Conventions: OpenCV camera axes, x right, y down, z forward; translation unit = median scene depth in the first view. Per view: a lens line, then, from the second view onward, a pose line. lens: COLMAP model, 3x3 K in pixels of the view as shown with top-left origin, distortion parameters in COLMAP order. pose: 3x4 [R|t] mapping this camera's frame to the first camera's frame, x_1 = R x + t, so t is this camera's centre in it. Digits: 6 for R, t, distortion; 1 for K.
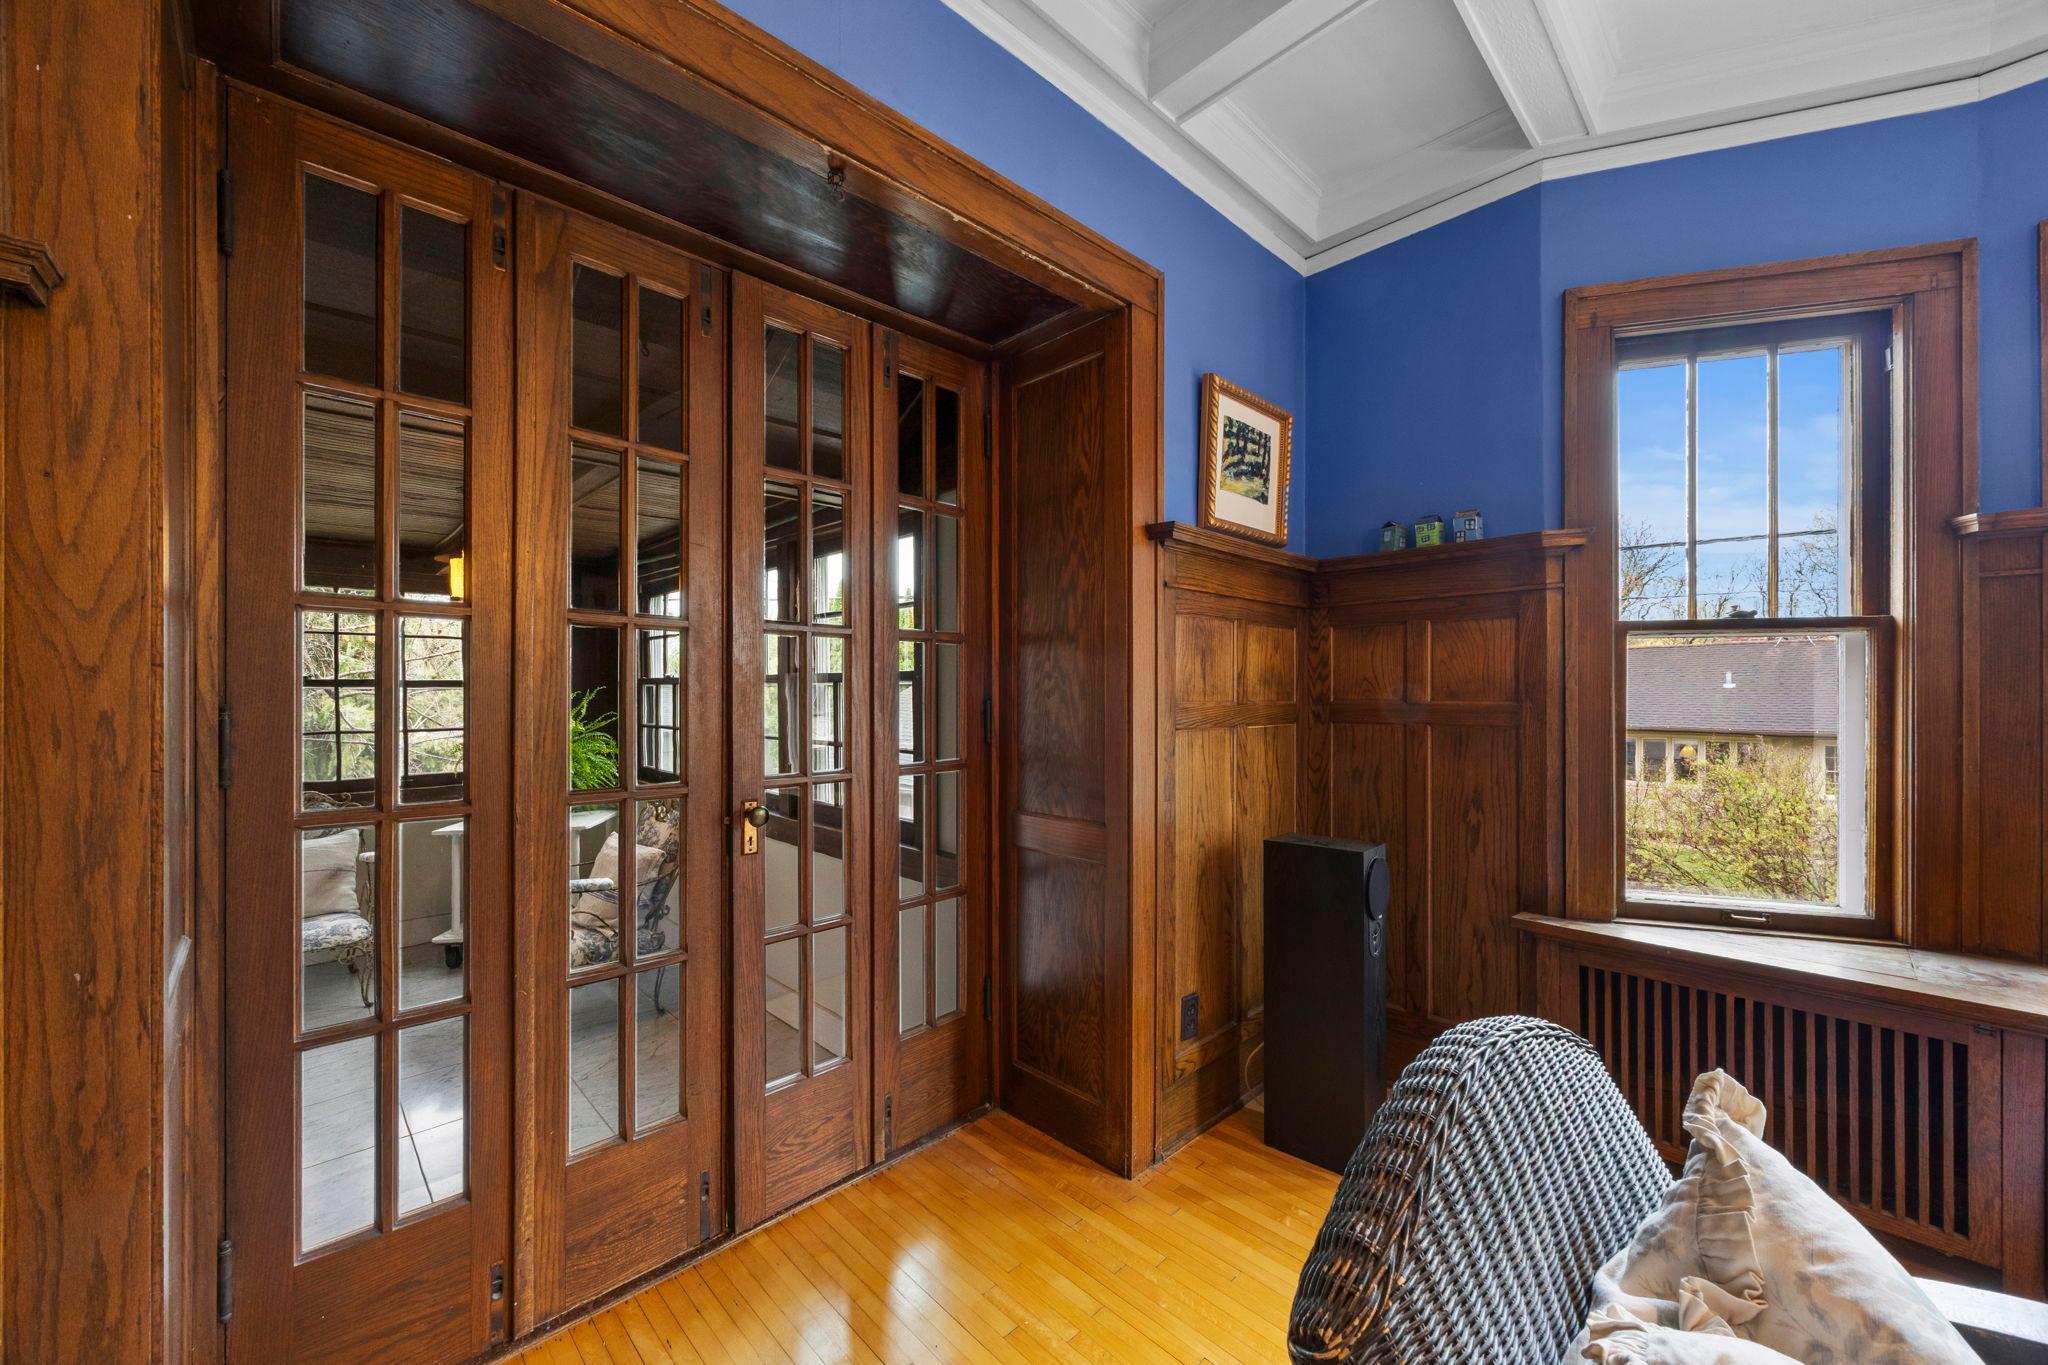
lens RADIAL K [[785.7, 0, 1025.4], [0, 785.7, 689.1], [0, 0, 1]] dist [-0.000516, -0.000051]
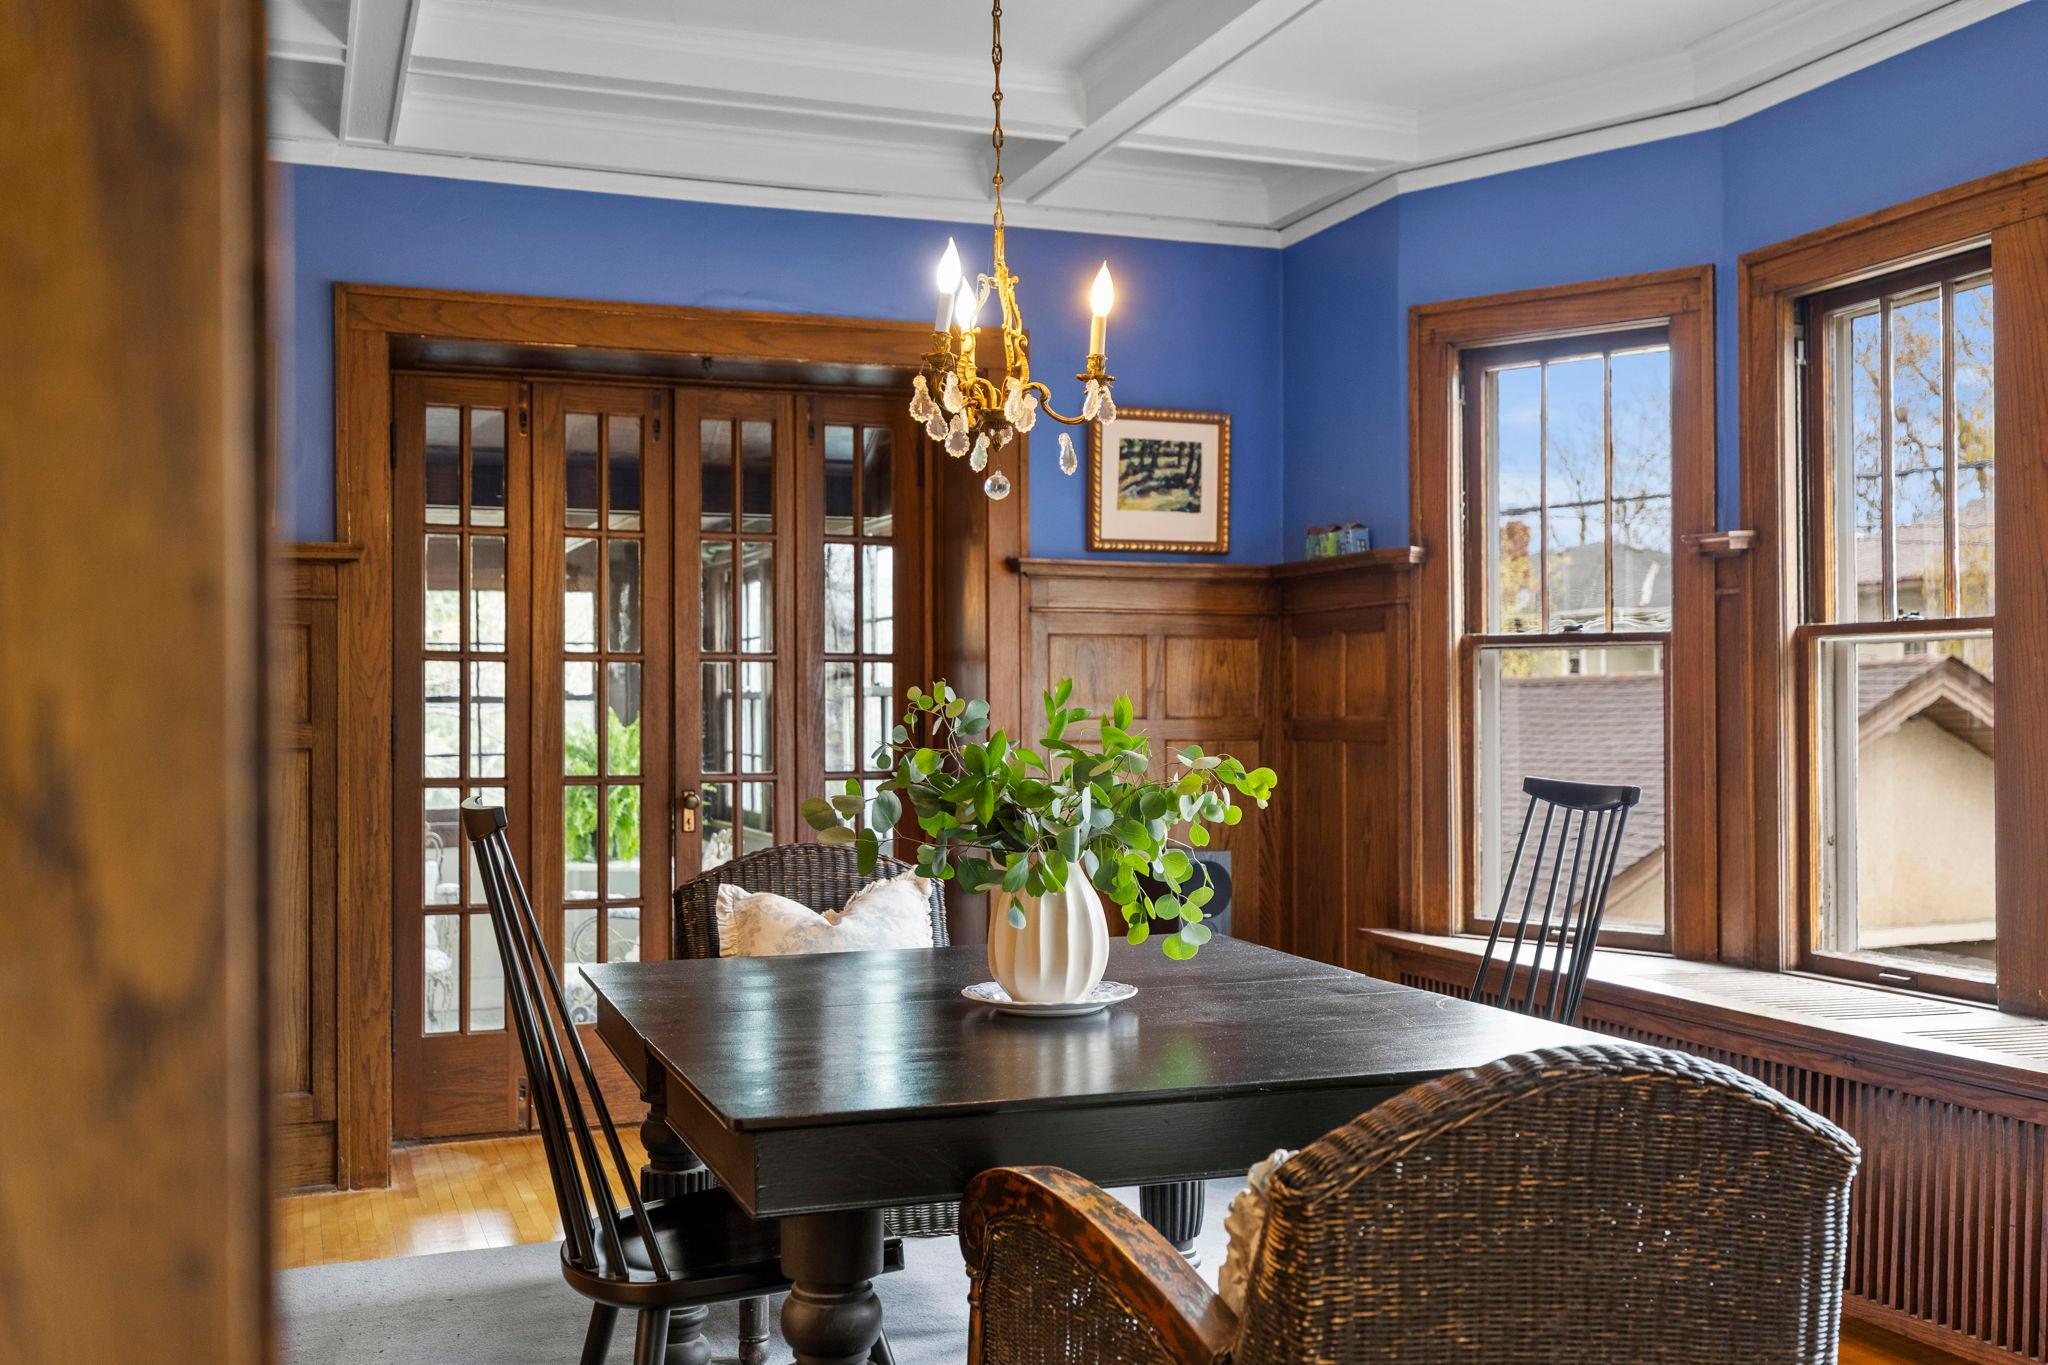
lens RADIAL K [[1992.1, 0, 1024.0], [0, 1992.1, 682.5], [0, 0, 1]] dist [-0.020038, -0.003492]
pose [[0.917827, -0.006750, -0.396924, 1.166318], [0.002907, 0.999943, -0.010283, -0.002231], [0.396970, 0.008284, 0.917794, -1.436130]]
